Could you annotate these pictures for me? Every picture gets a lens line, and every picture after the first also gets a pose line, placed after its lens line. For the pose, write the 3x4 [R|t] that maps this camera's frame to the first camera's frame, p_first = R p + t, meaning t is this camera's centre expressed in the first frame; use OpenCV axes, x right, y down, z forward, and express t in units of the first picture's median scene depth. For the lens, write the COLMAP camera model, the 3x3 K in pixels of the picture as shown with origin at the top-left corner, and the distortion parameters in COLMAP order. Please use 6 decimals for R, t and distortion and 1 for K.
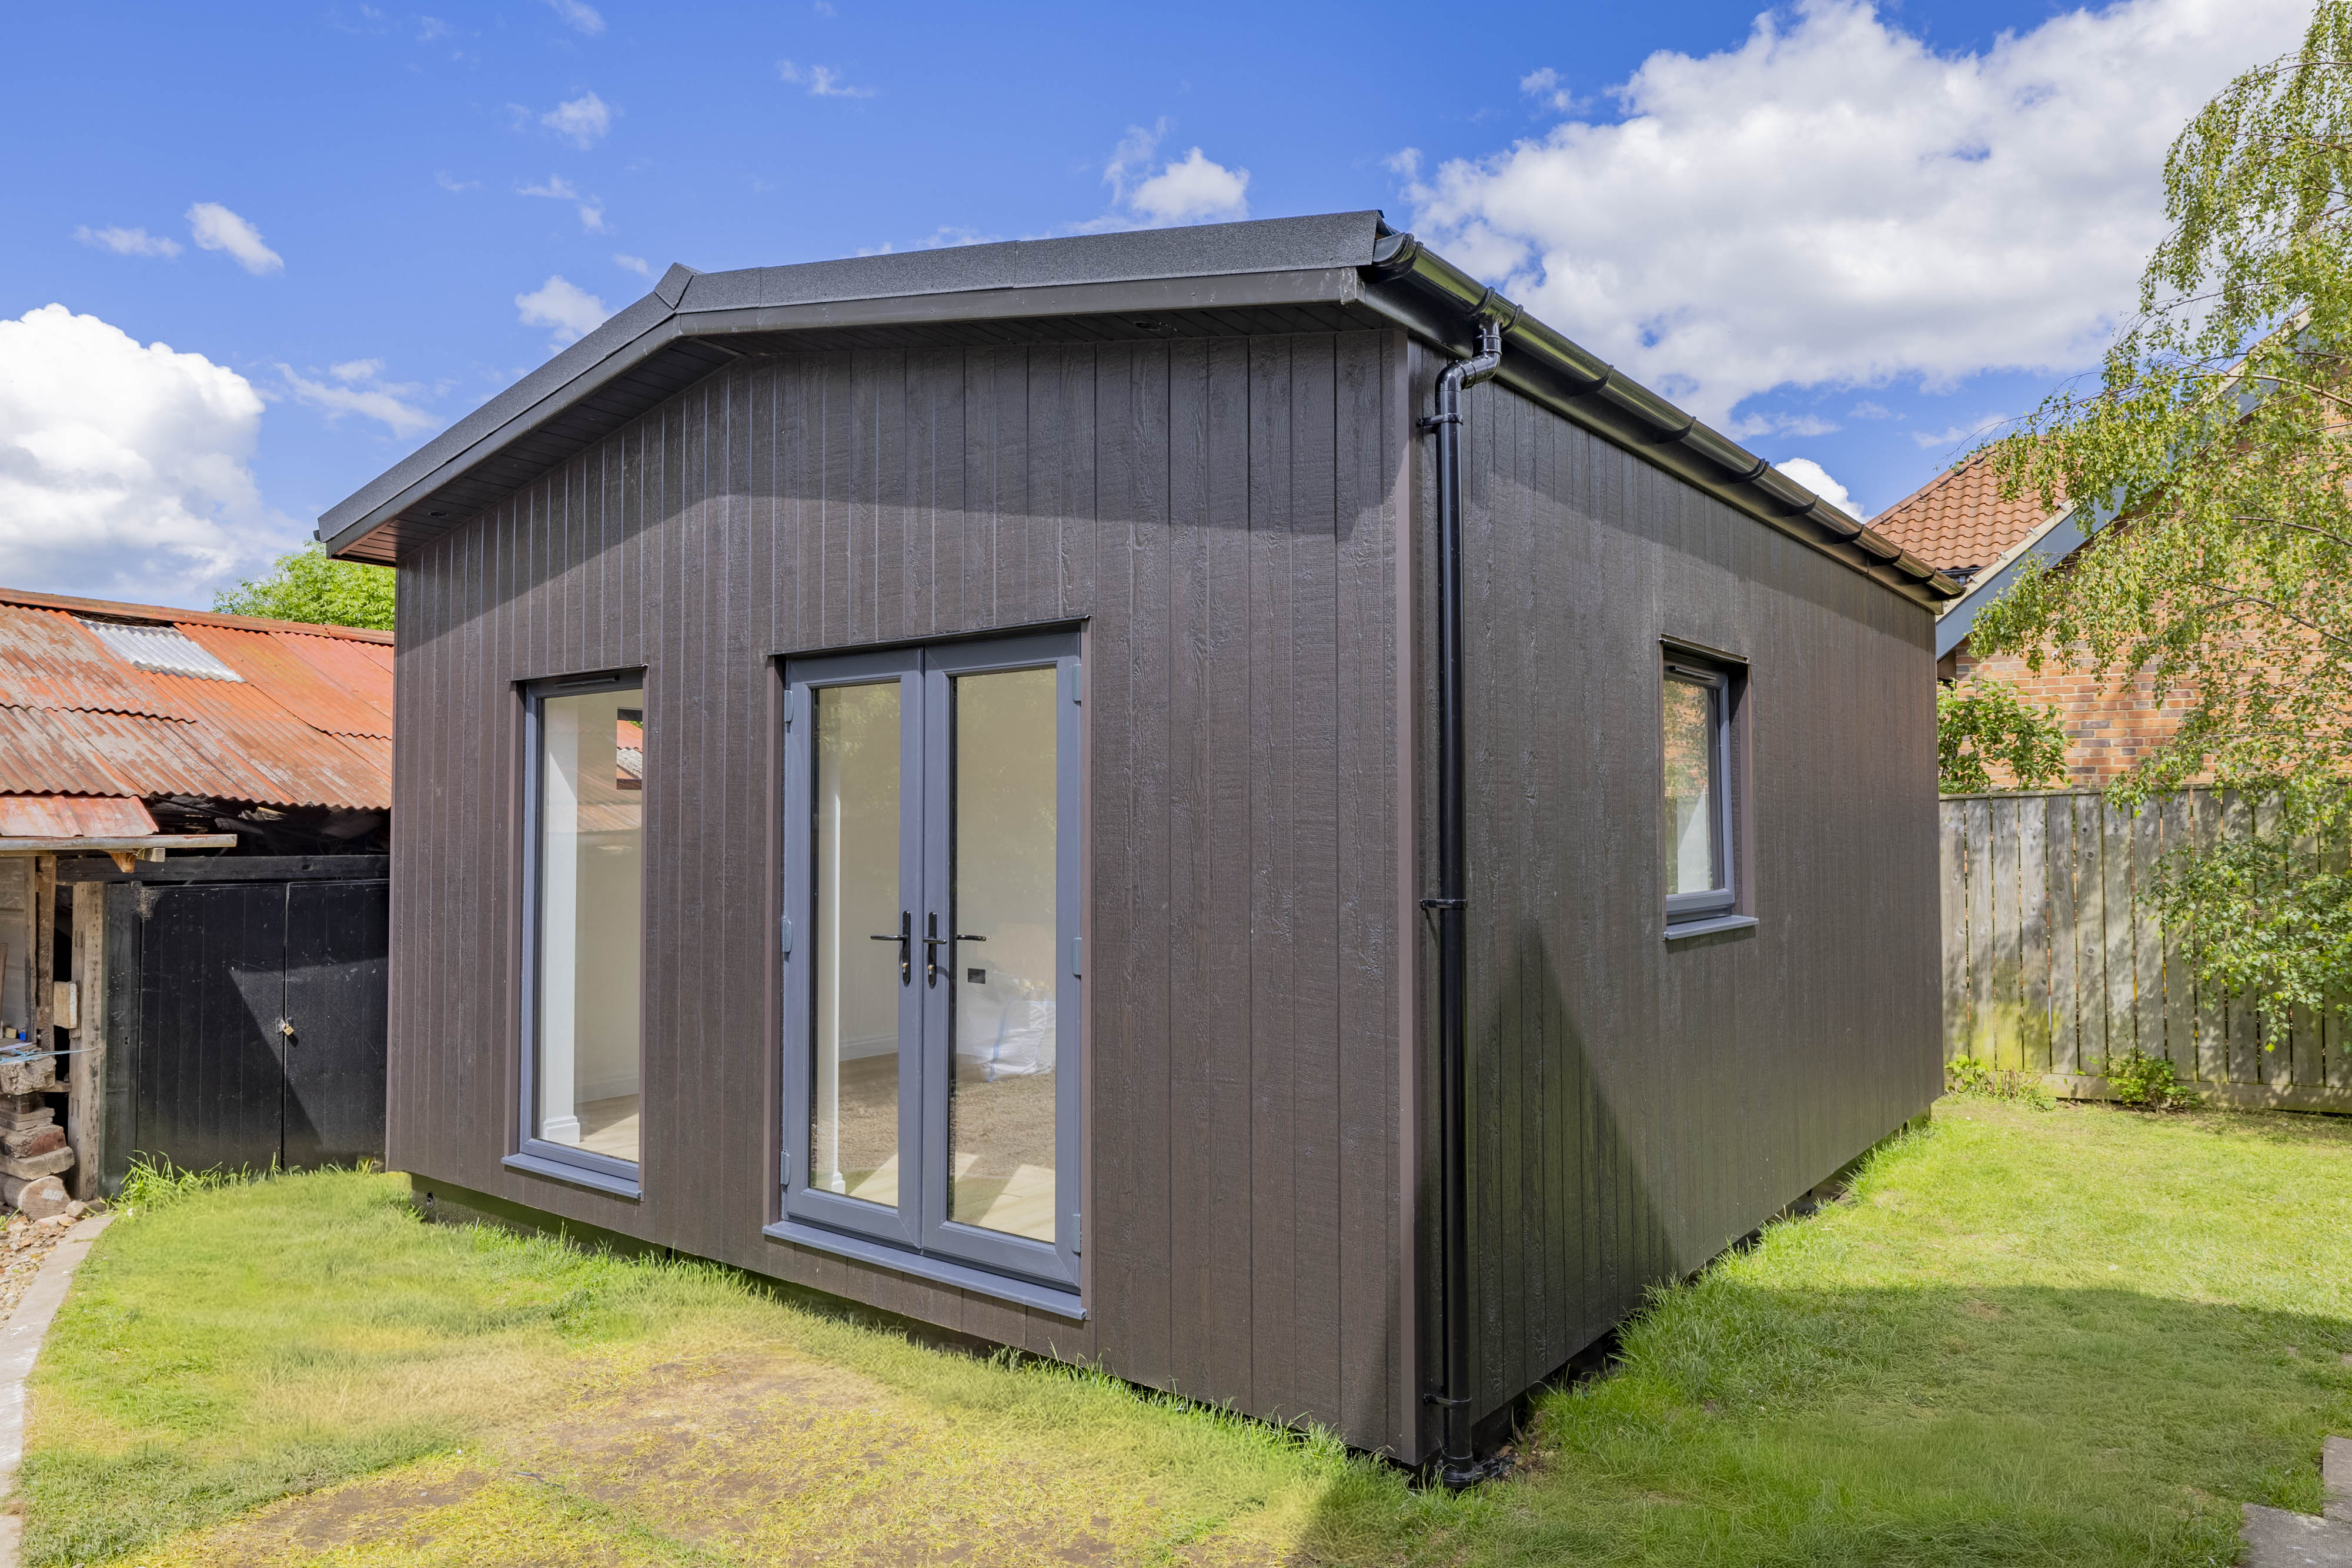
lens RADIAL K [[1484.8, 0, 1169.0], [0, 1484.8, 783.6], [0, 0, 1]] dist [-0.002706, 0.000400]
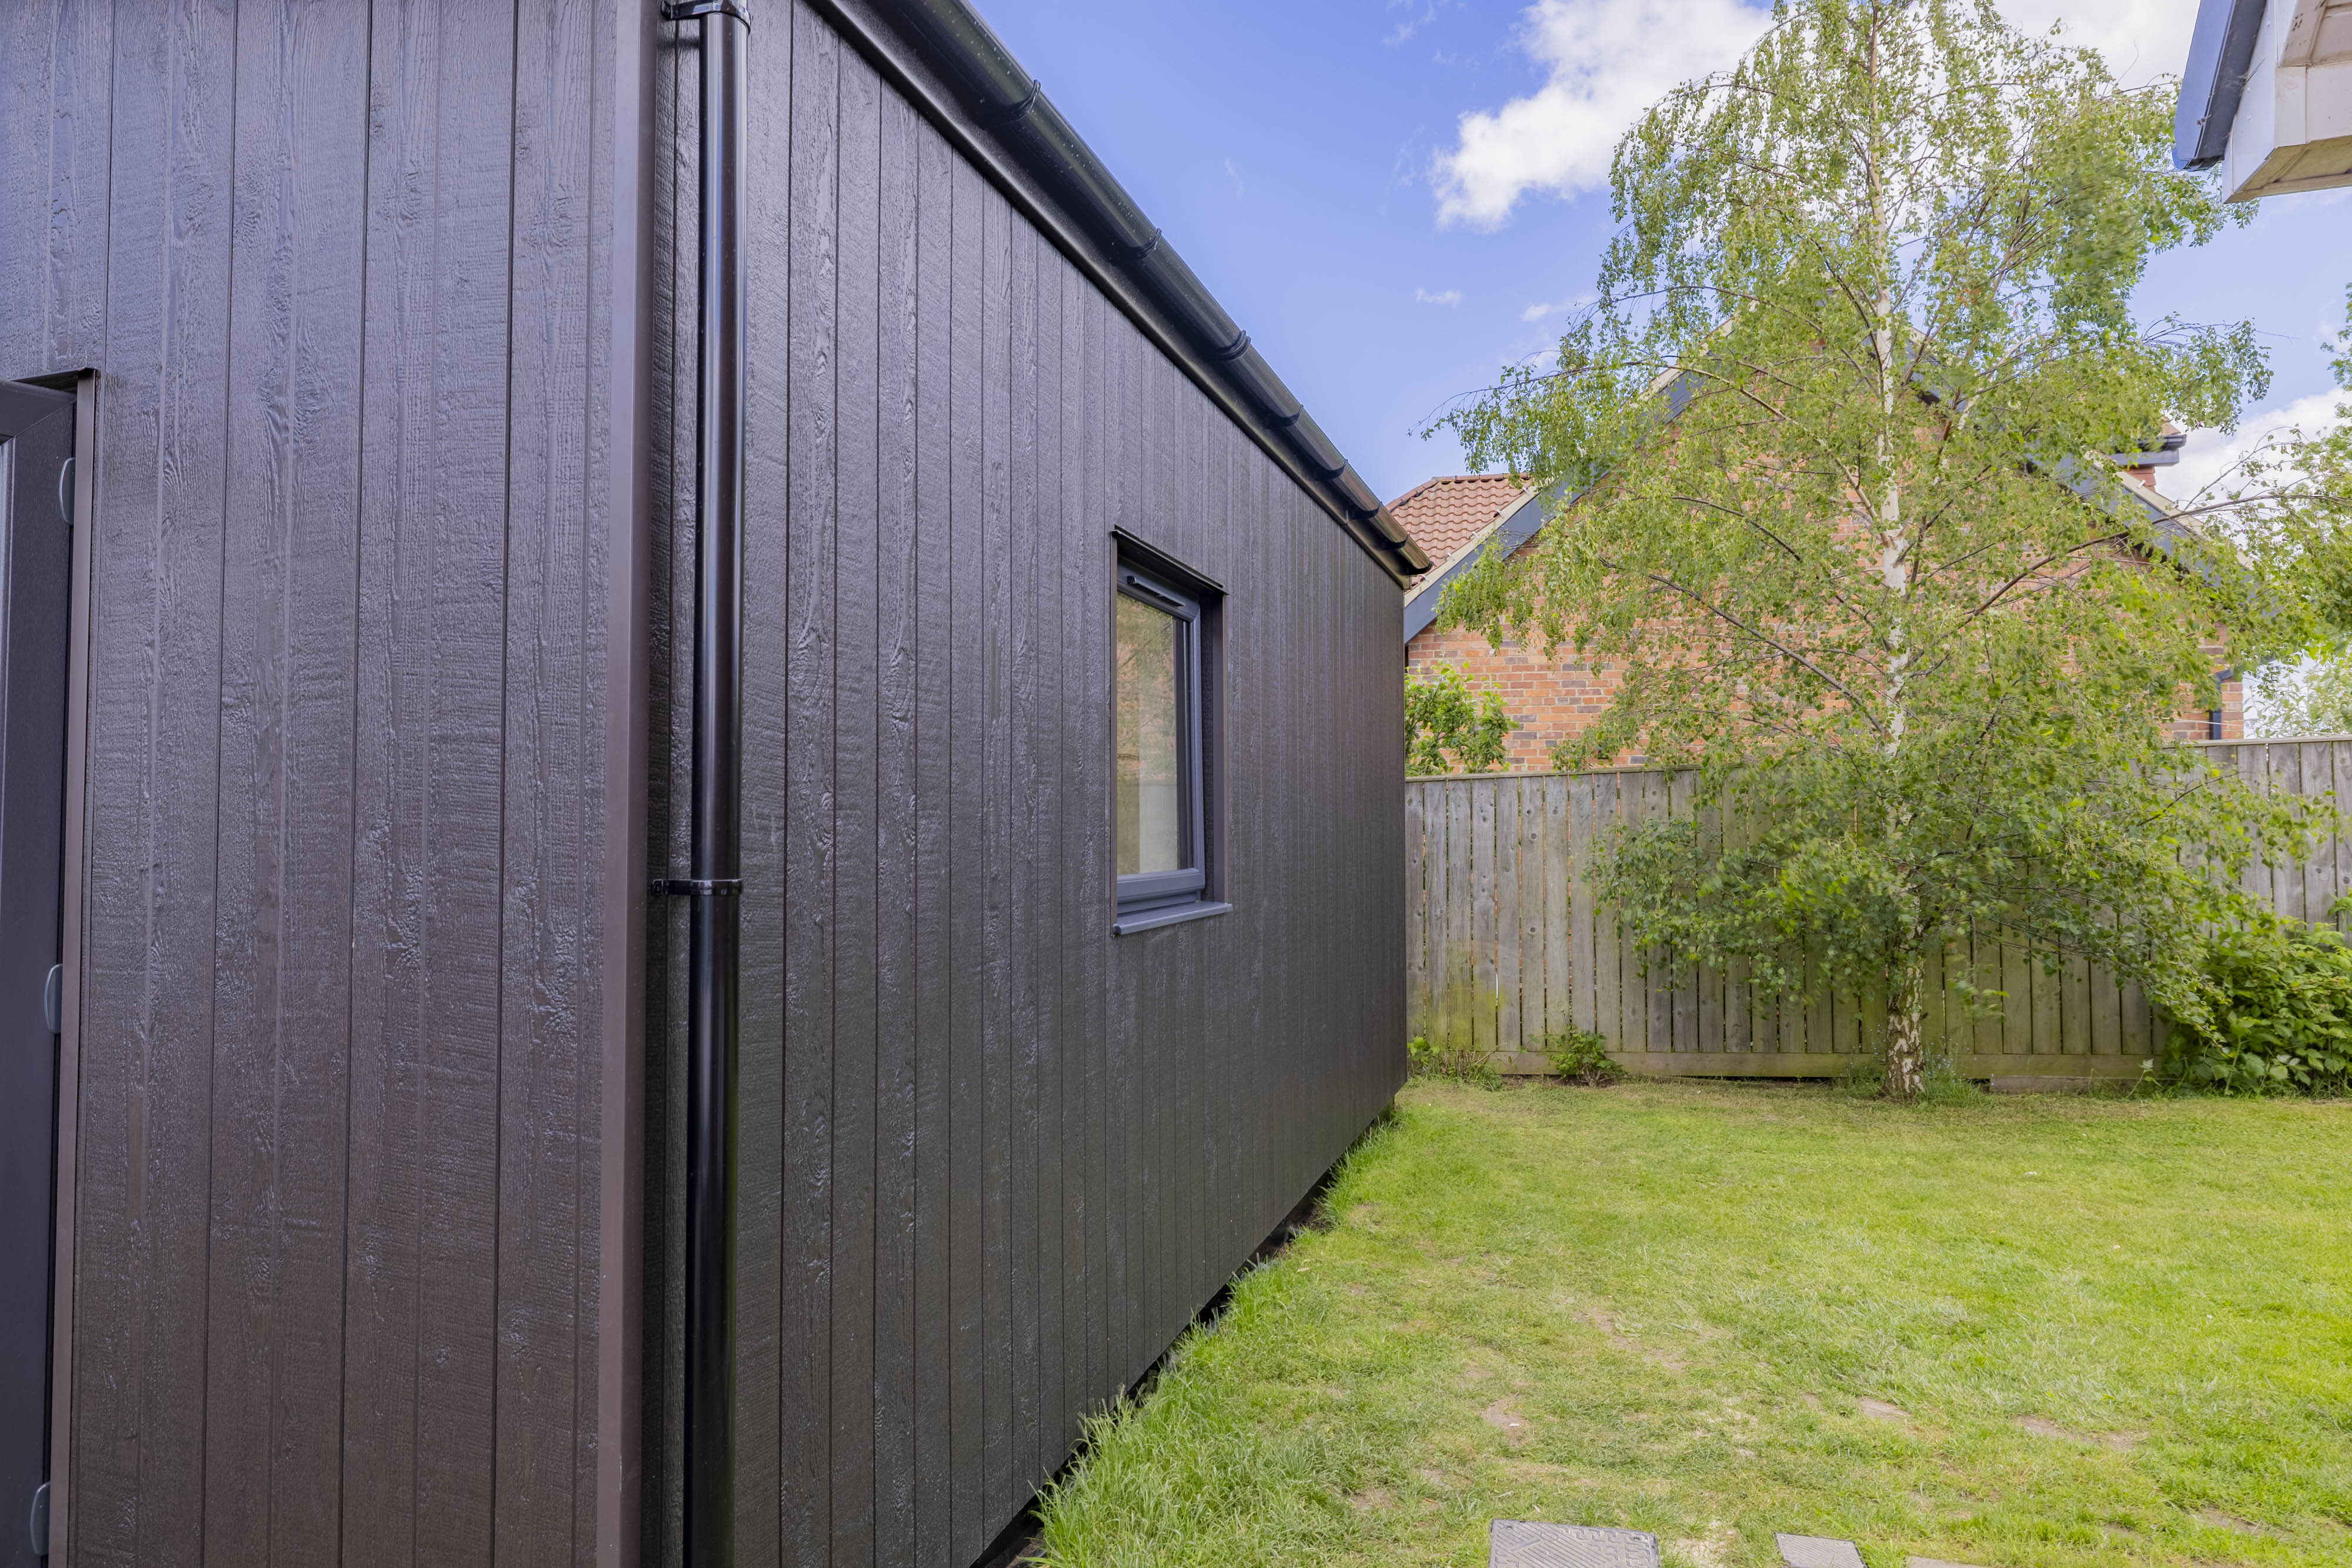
lens RADIAL K [[1389.3, 0, 1170.6], [0, 1389.3, 786.2], [0, 0, 1]] dist [-0.003120, 0.000402]
pose [[0.944800, 0.009785, 0.327502, 0.128527], [-0.010241, 0.999948, -0.000333, 0.029781], [-0.327488, -0.003040, 0.944850, 0.325091]]
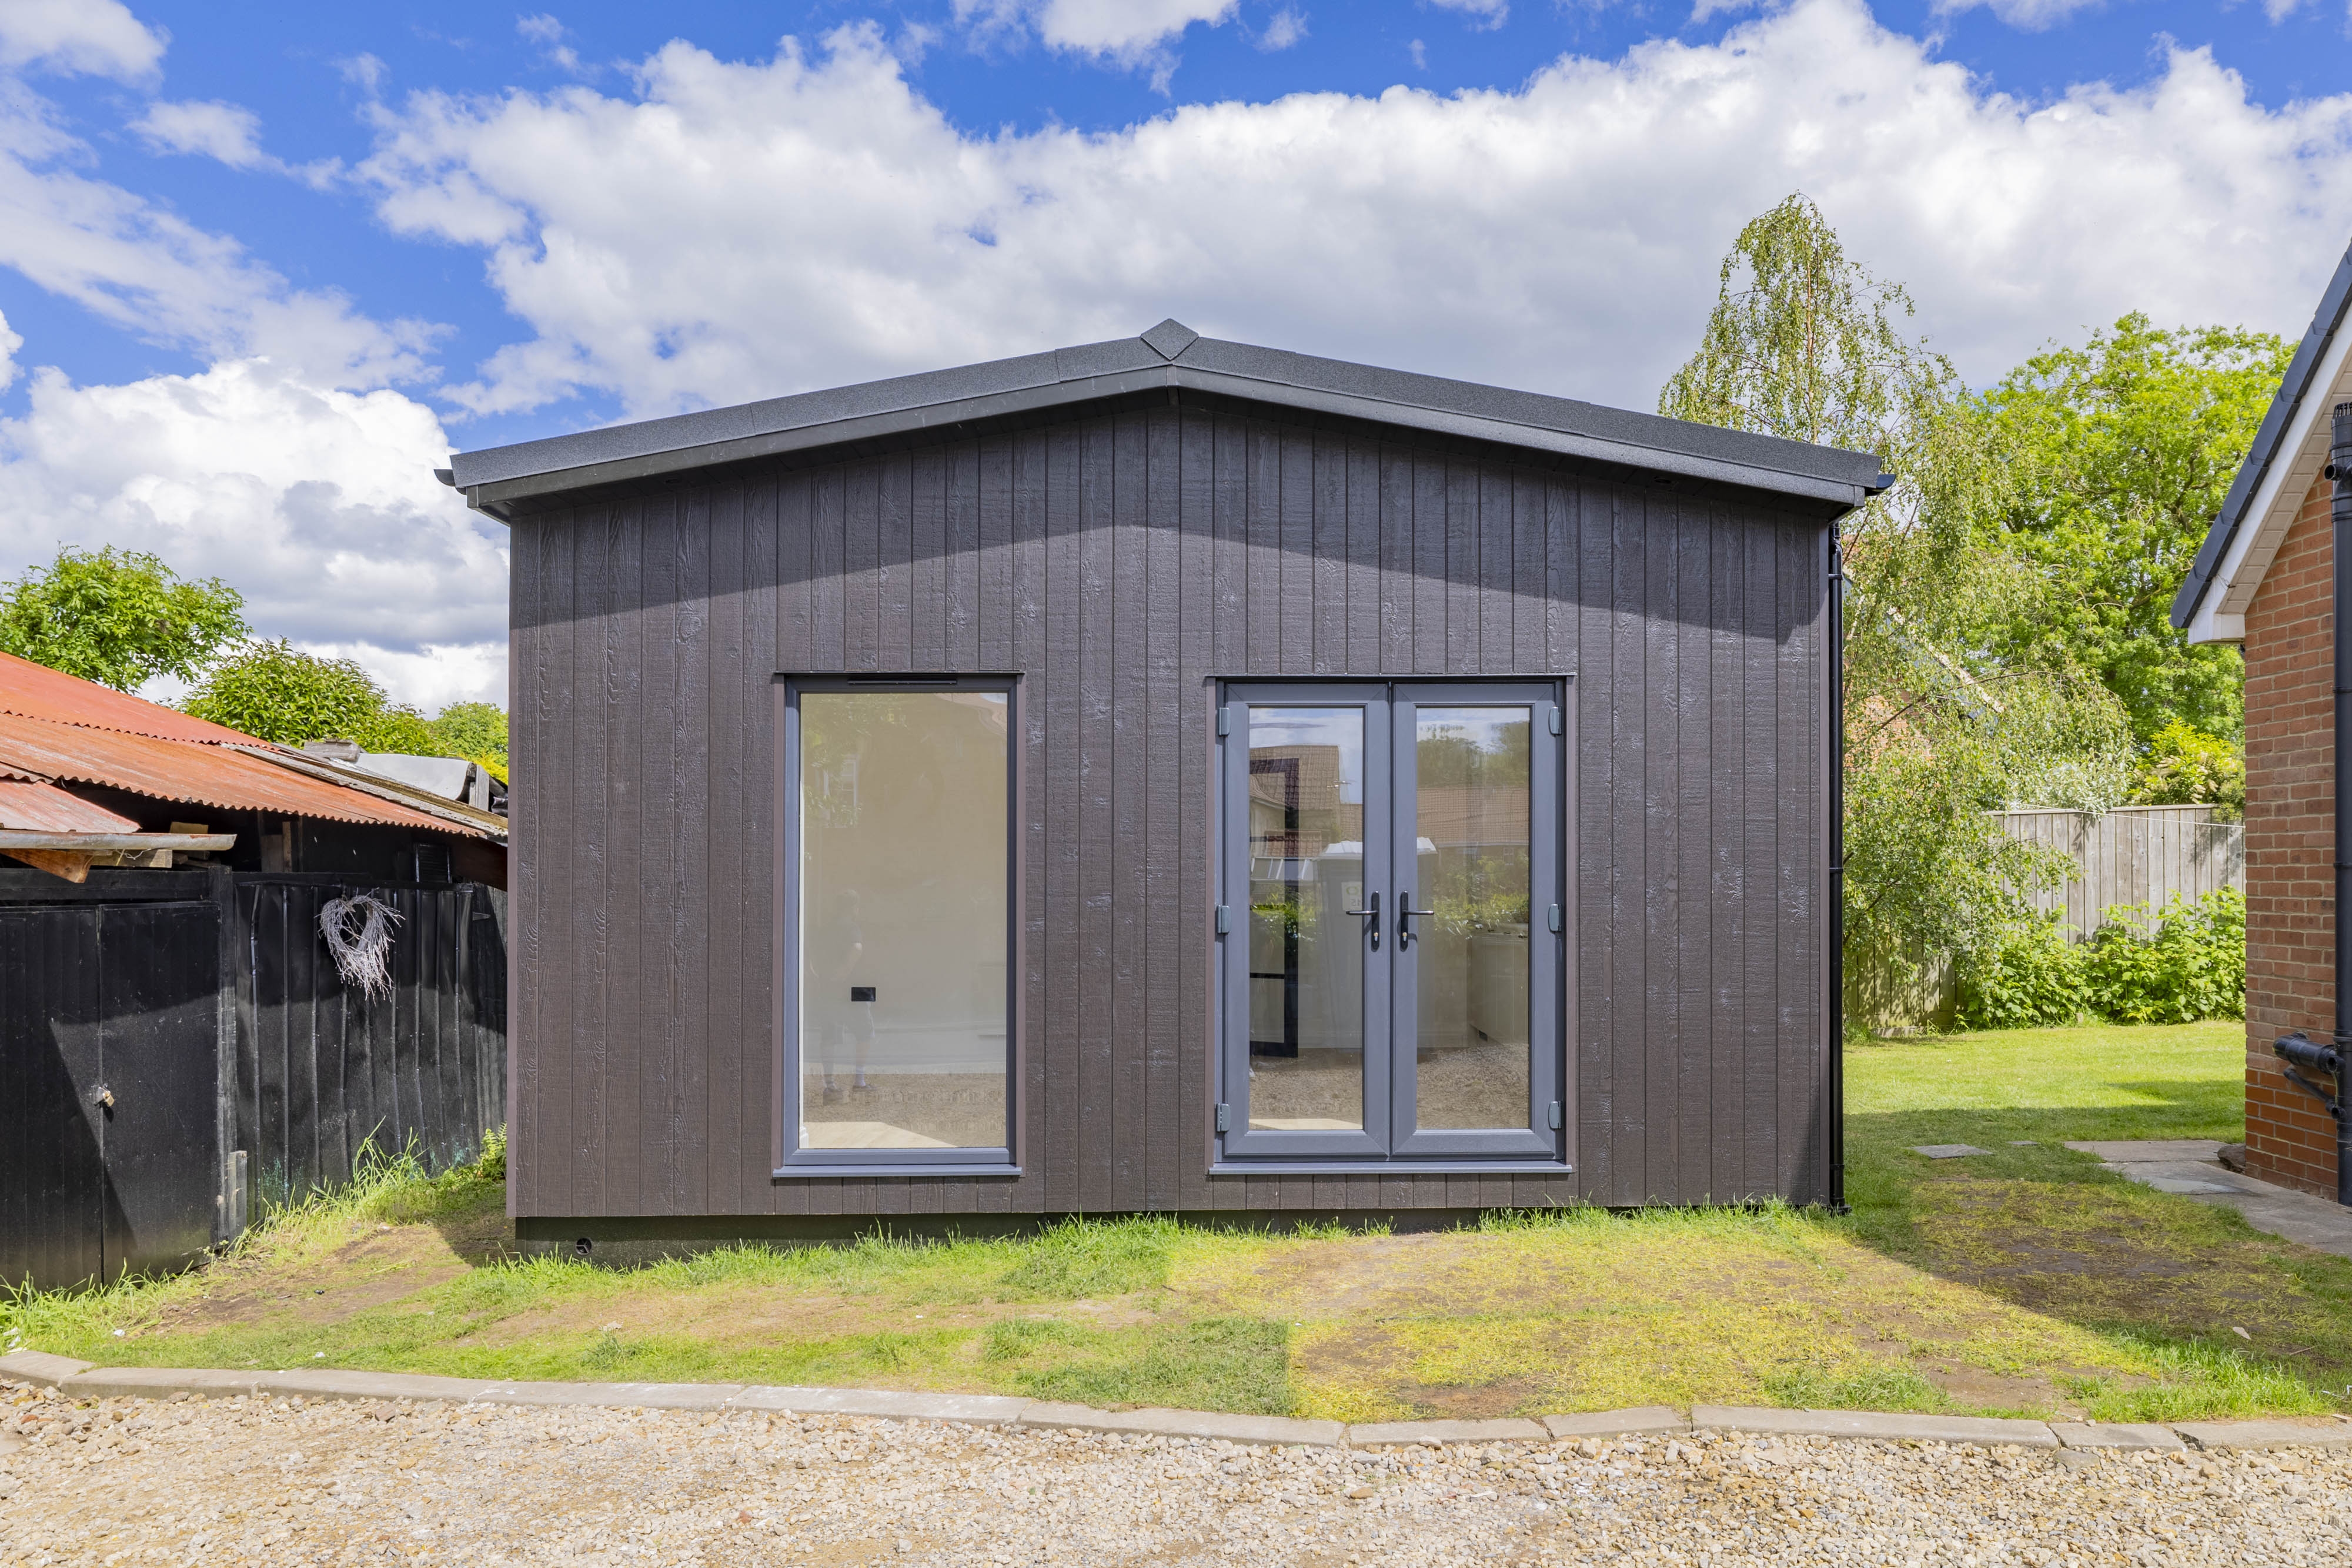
lens RADIAL K [[1580.5, 0, 1259.5], [0, 1580.5, 863.2], [0, 0, 1]] dist [0.000875, -0.000793]
pose [[0.779504, 0.003525, 0.626387, -1.096803], [-0.014980, 0.999803, 0.013016, 0.046101], [-0.626218, -0.019530, 0.779403, 0.018222]]
